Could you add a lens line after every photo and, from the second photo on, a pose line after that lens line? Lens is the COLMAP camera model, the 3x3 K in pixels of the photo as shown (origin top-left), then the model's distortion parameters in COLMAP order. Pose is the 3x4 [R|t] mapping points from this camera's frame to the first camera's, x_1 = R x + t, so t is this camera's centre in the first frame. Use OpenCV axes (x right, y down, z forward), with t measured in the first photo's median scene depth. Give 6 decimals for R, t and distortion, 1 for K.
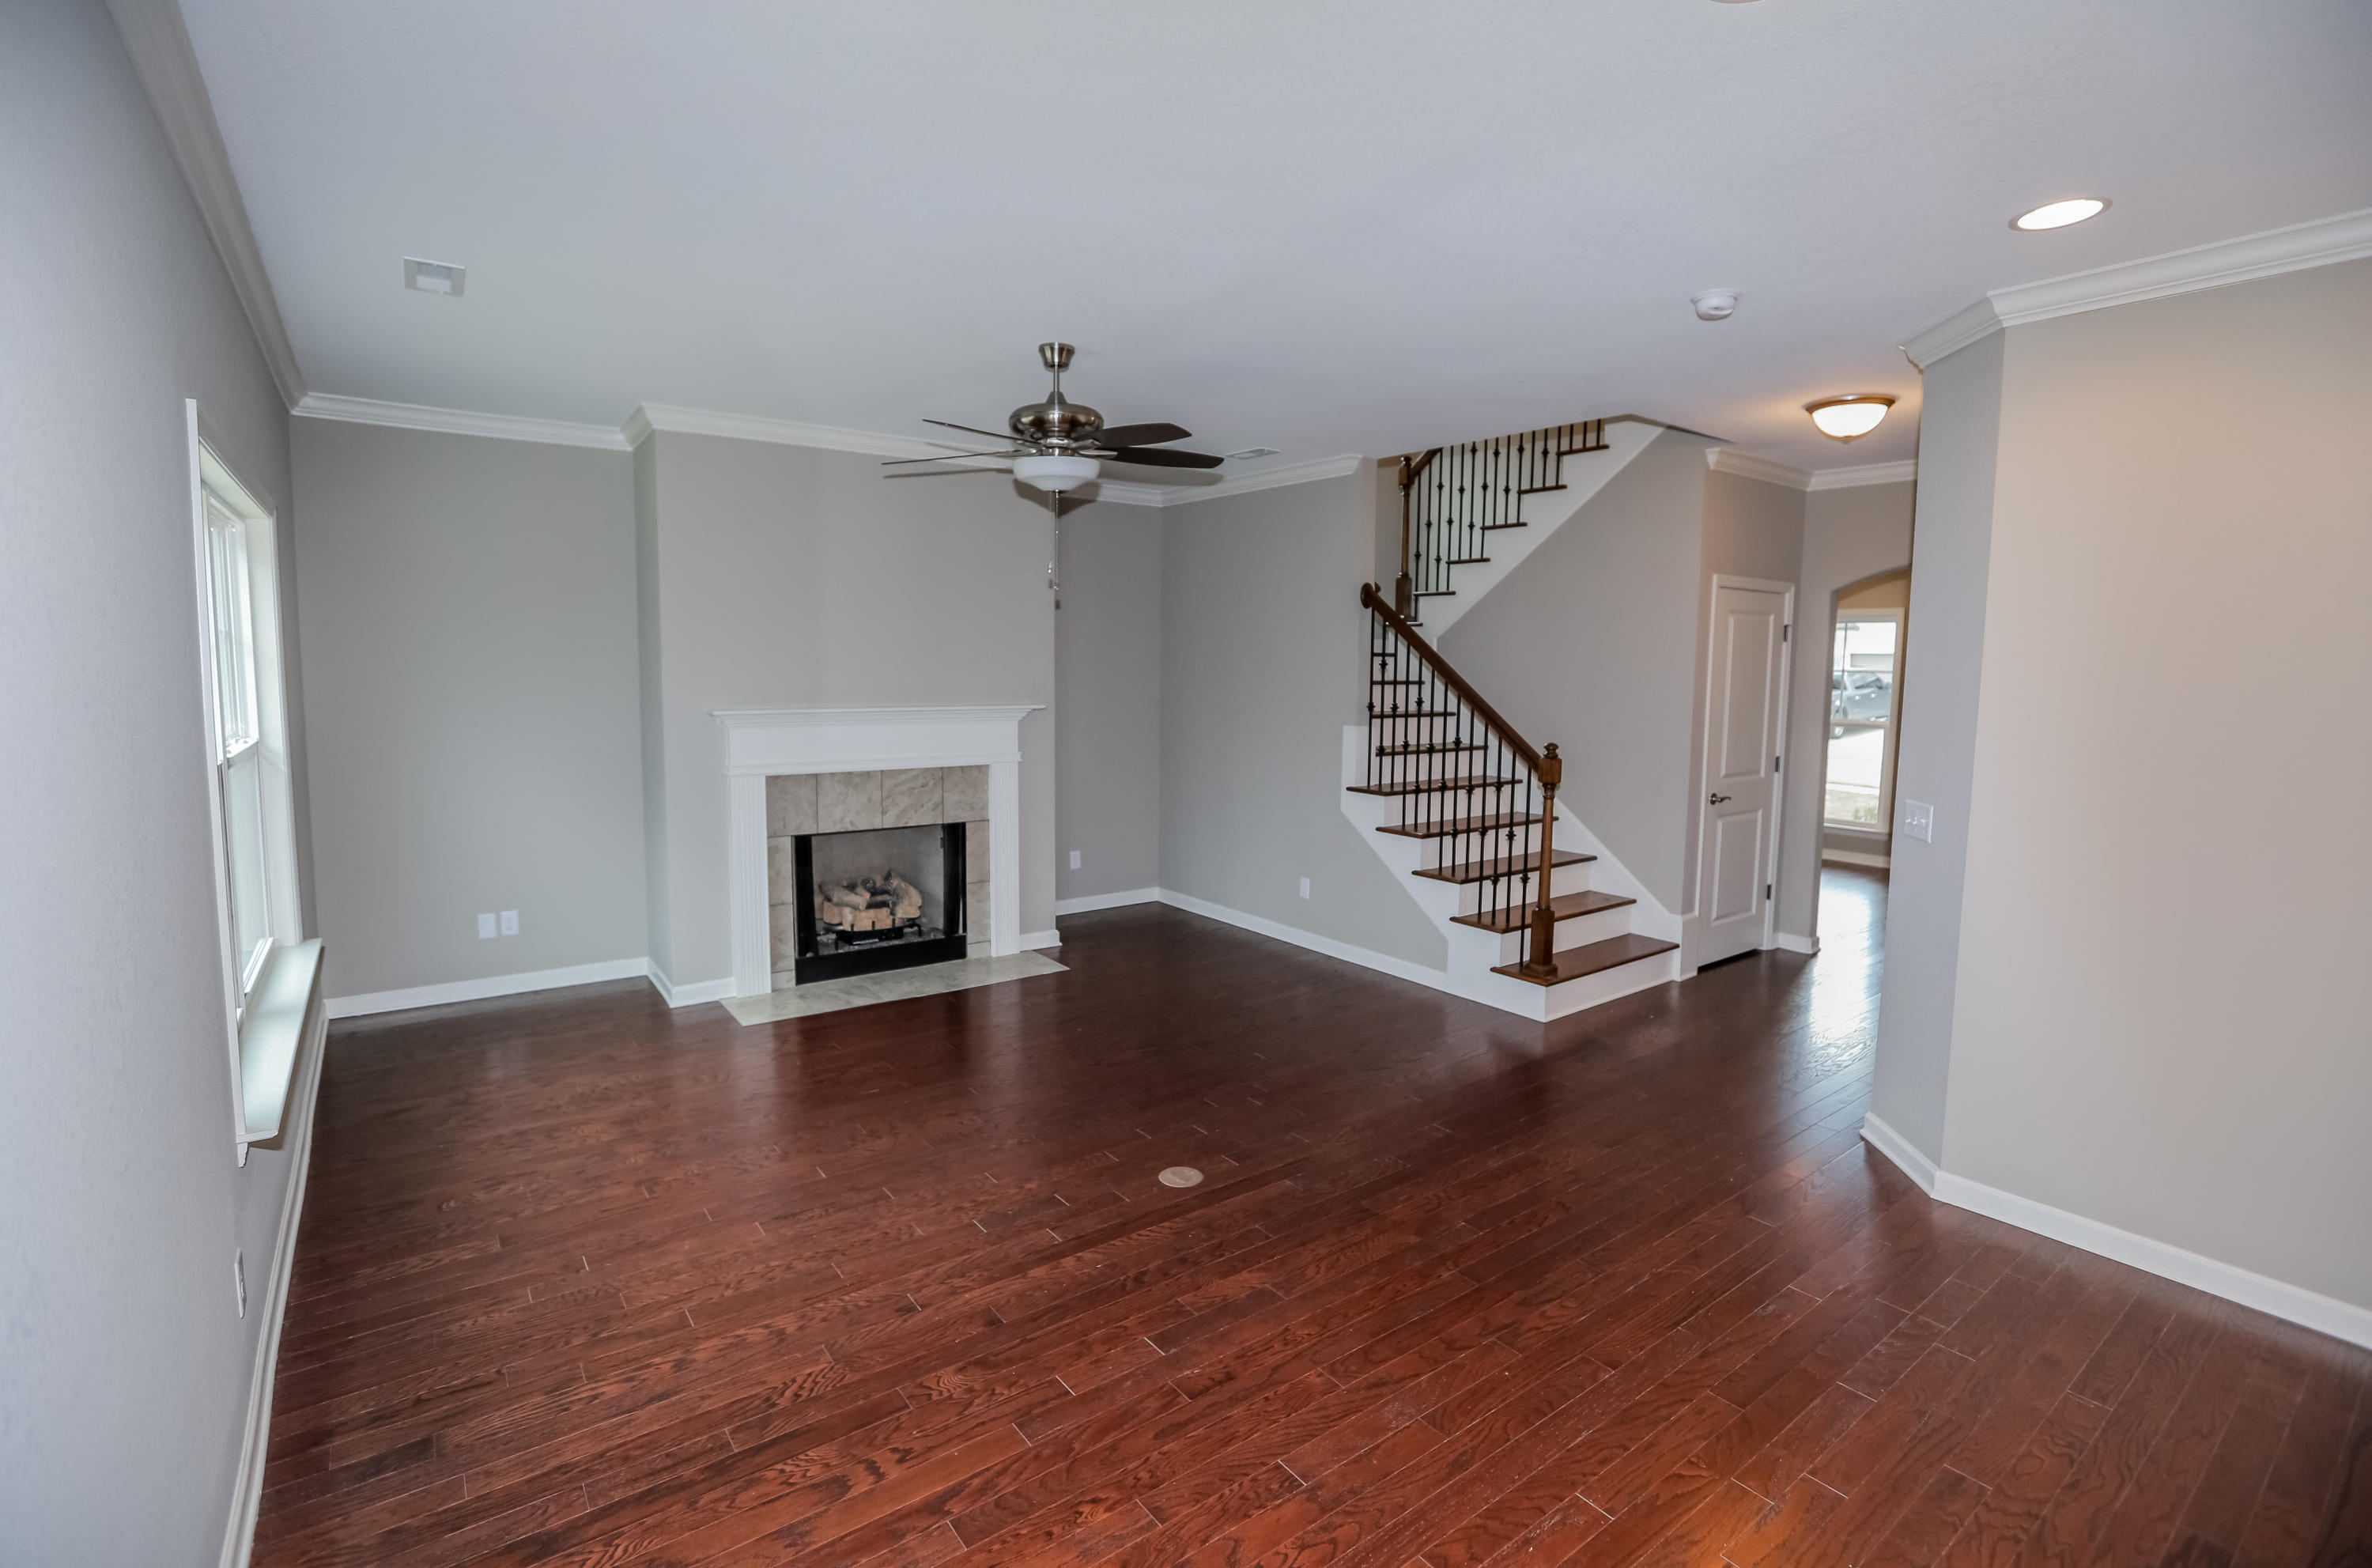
lens RADIAL K [[1092.0, 0, 1188.8], [0, 1092.0, 759.6], [0, 0, 1]] dist [-0.061834, 0.034159]
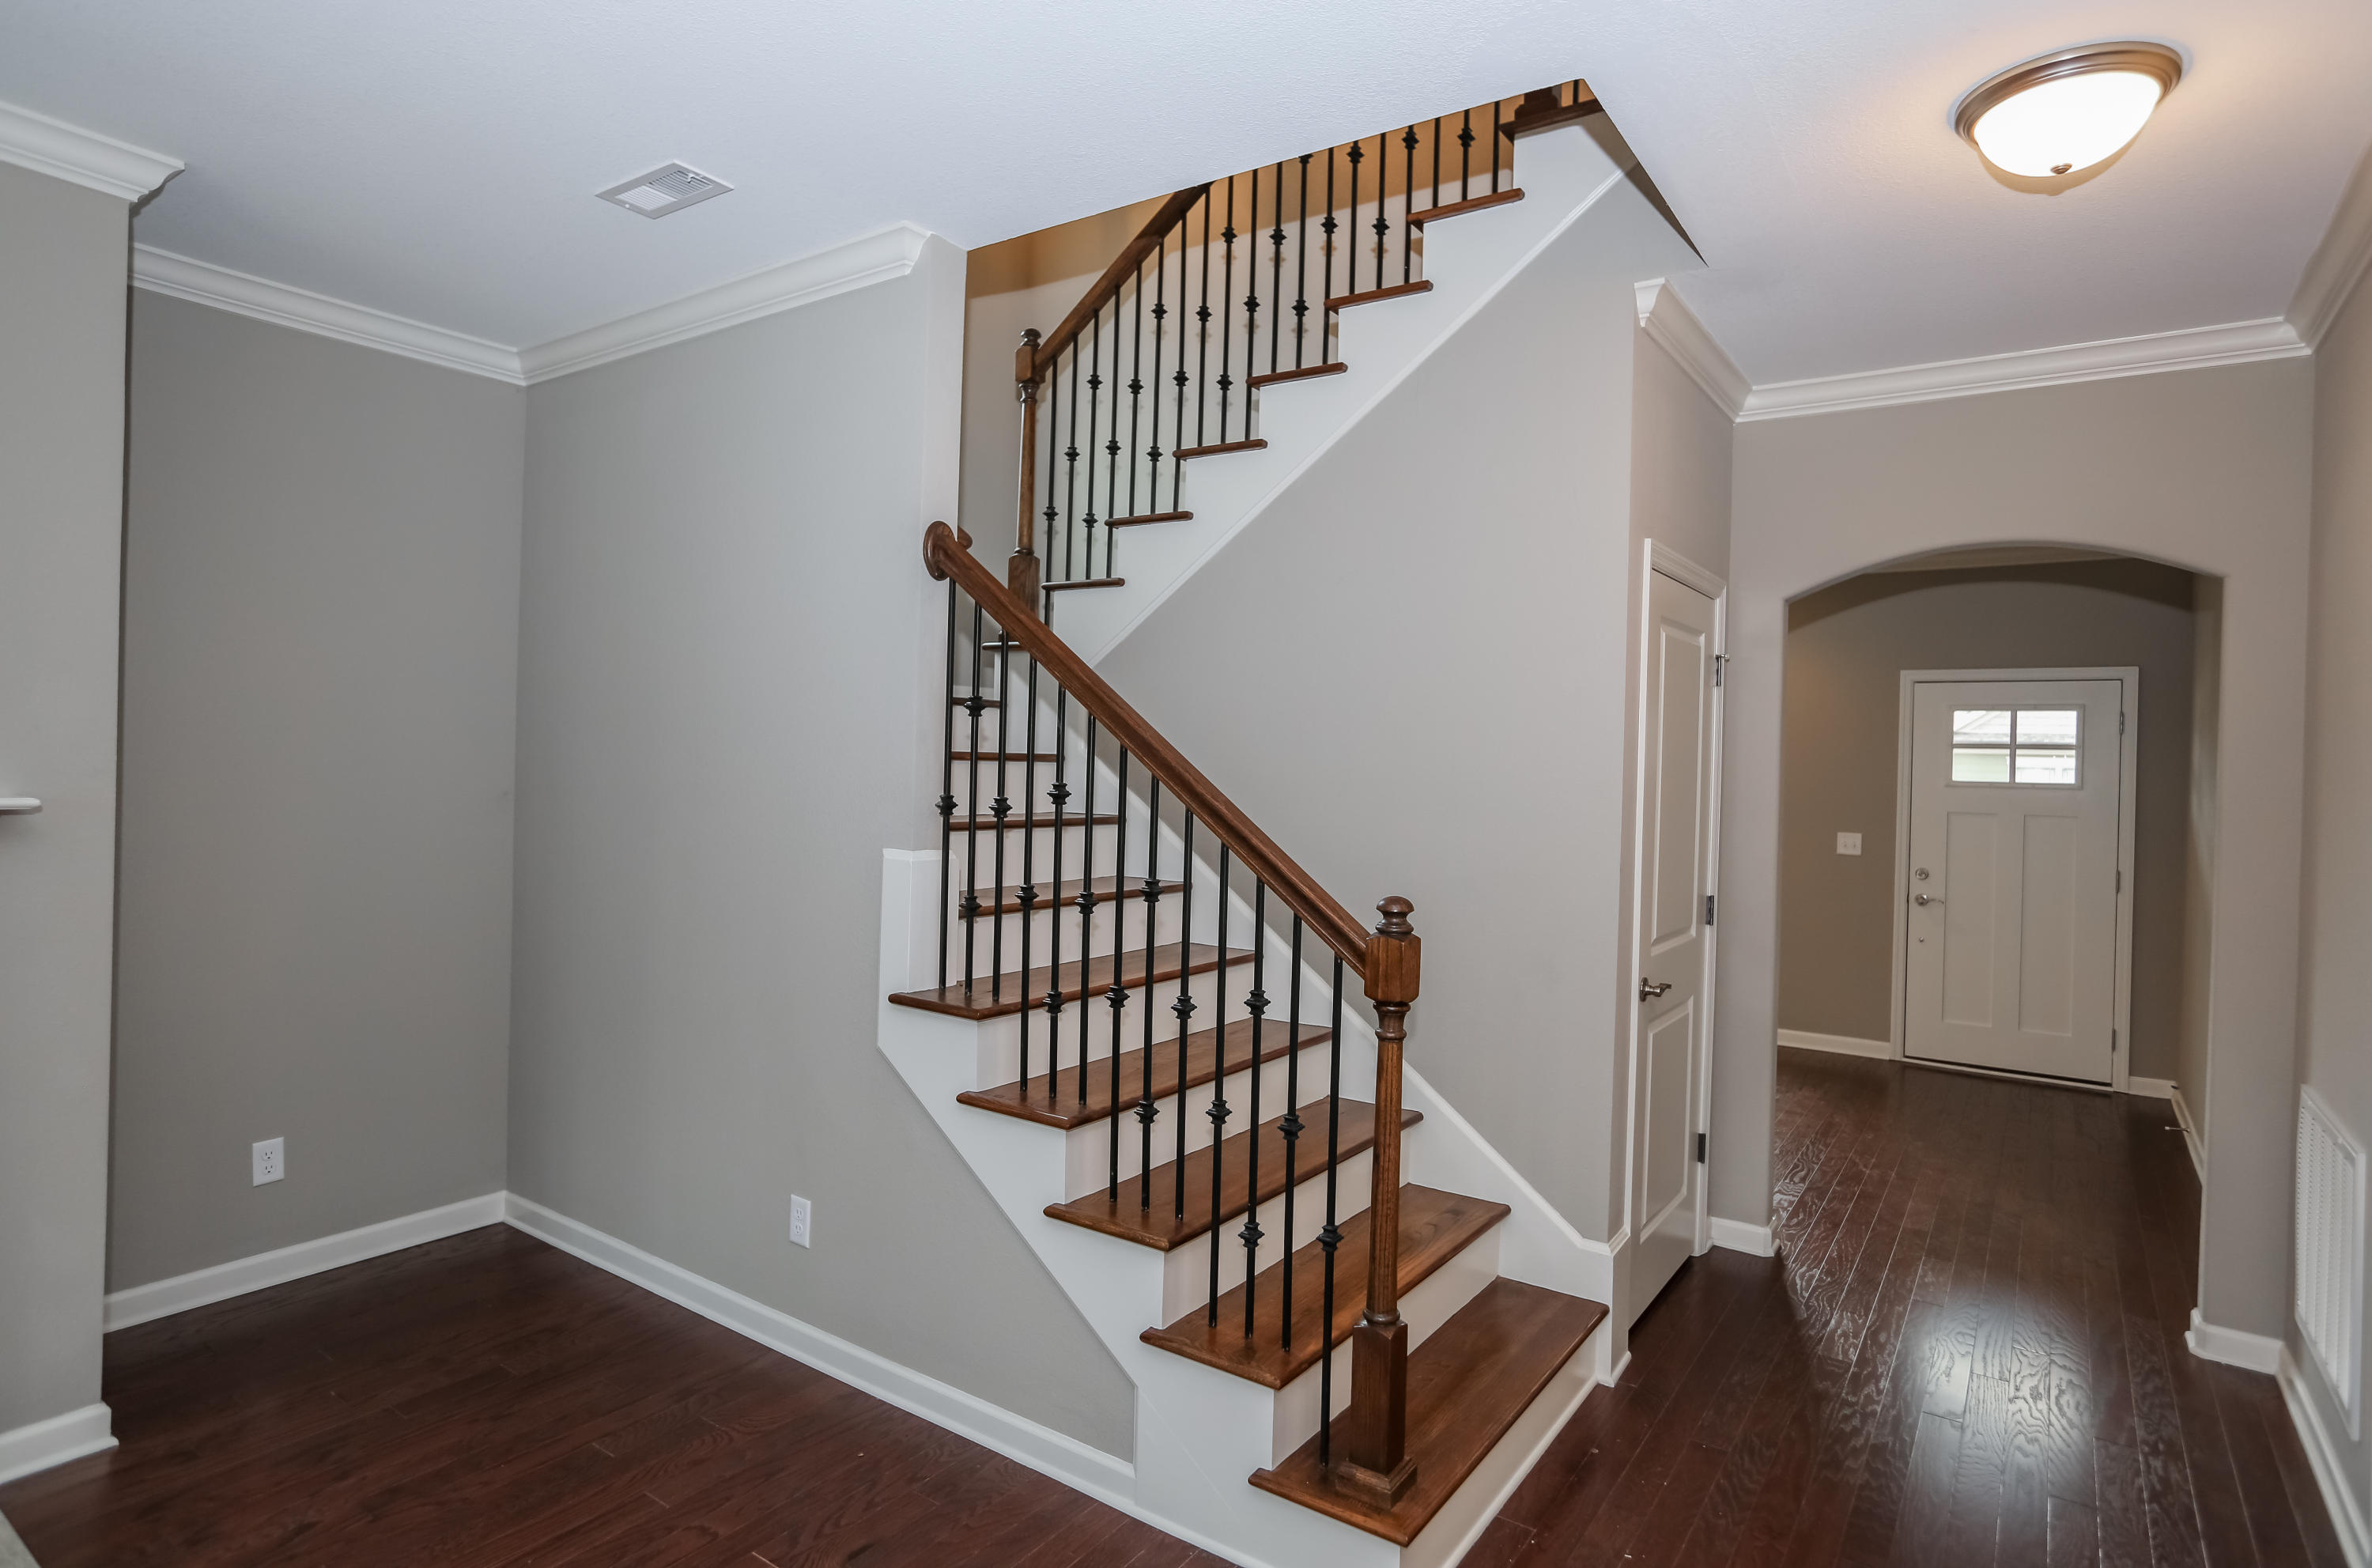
lens RADIAL K [[1243.5, 0, 1182.2], [0, 1243.5, 761.1], [0, 0, 1]] dist [-0.040049, 0.019173]
pose [[0.949868, 0.012317, 0.312407, 0.109528], [0.013375, 0.996708, -0.079963, -0.026935], [-0.312364, 0.080133, 0.946577, 0.543703]]
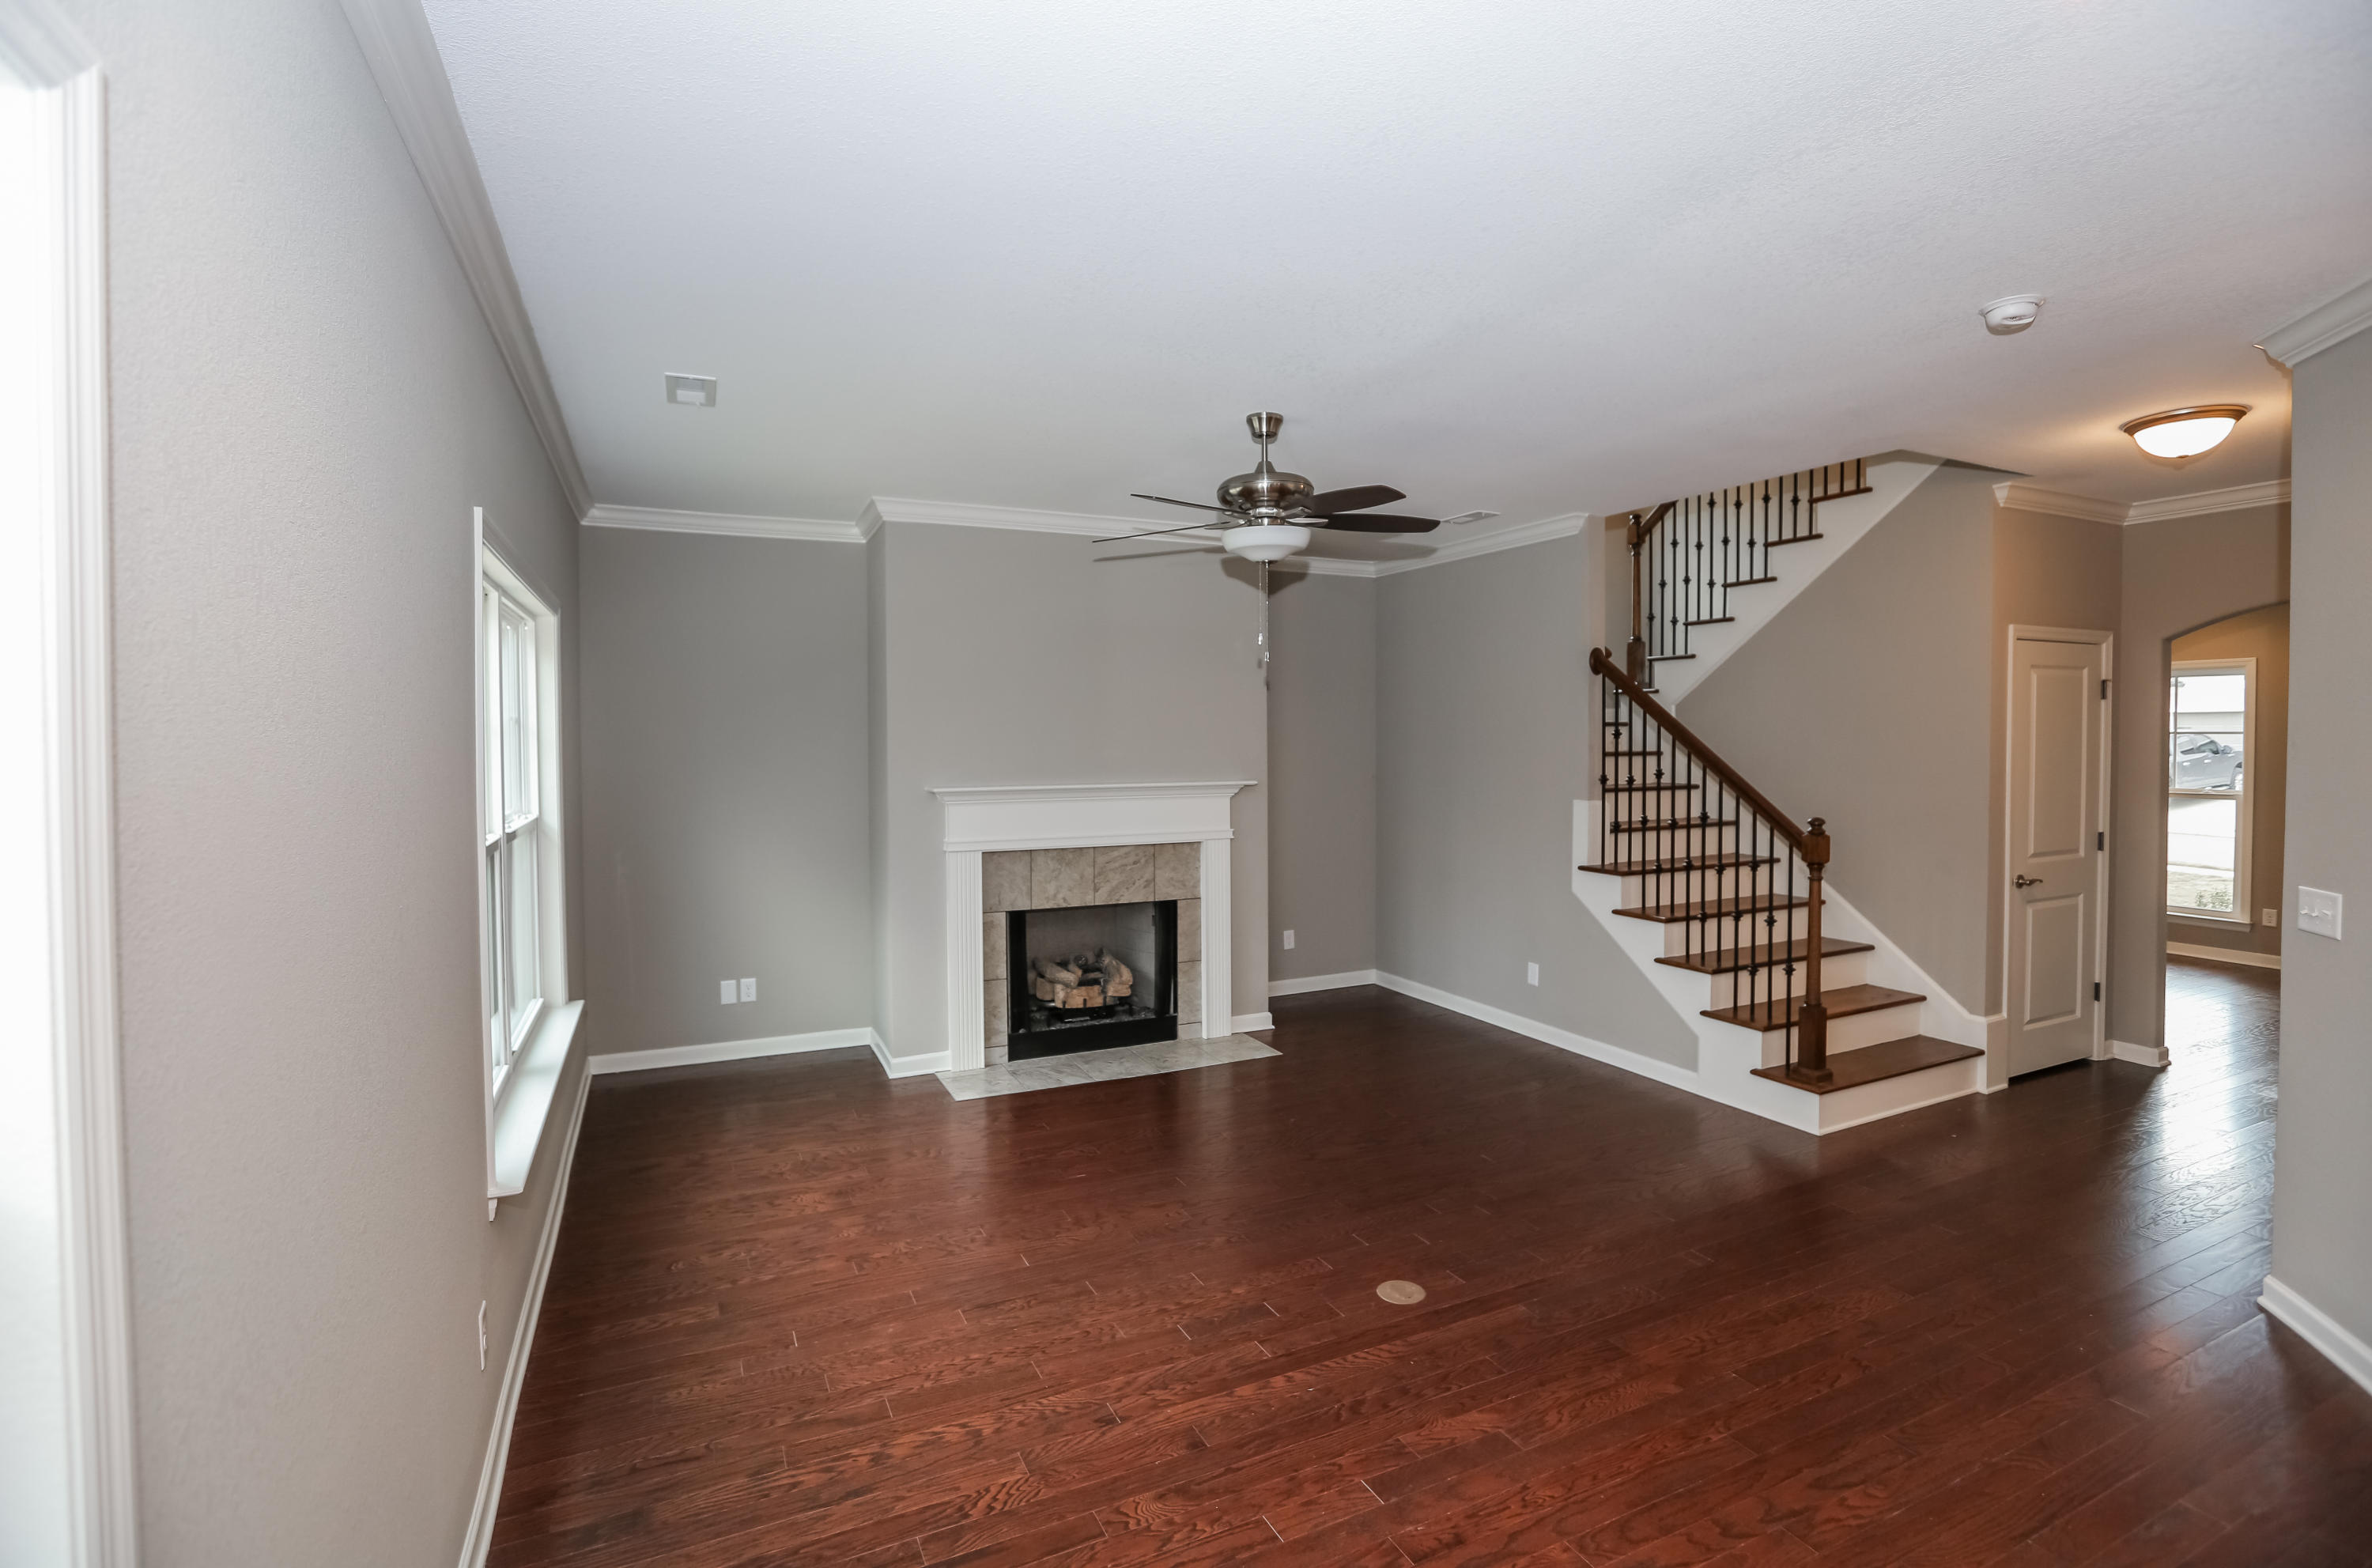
lens RADIAL K [[1092.0, 0, 1188.8], [0, 1092.0, 759.6], [0, 0, 1]] dist [-0.061834, 0.034159]
pose [[0.980994, -0.011633, -0.193691, -0.001347], [-0.001956, 0.997558, -0.069818, -0.000276], [0.194030, 0.068870, 0.978575, 0.027775]]
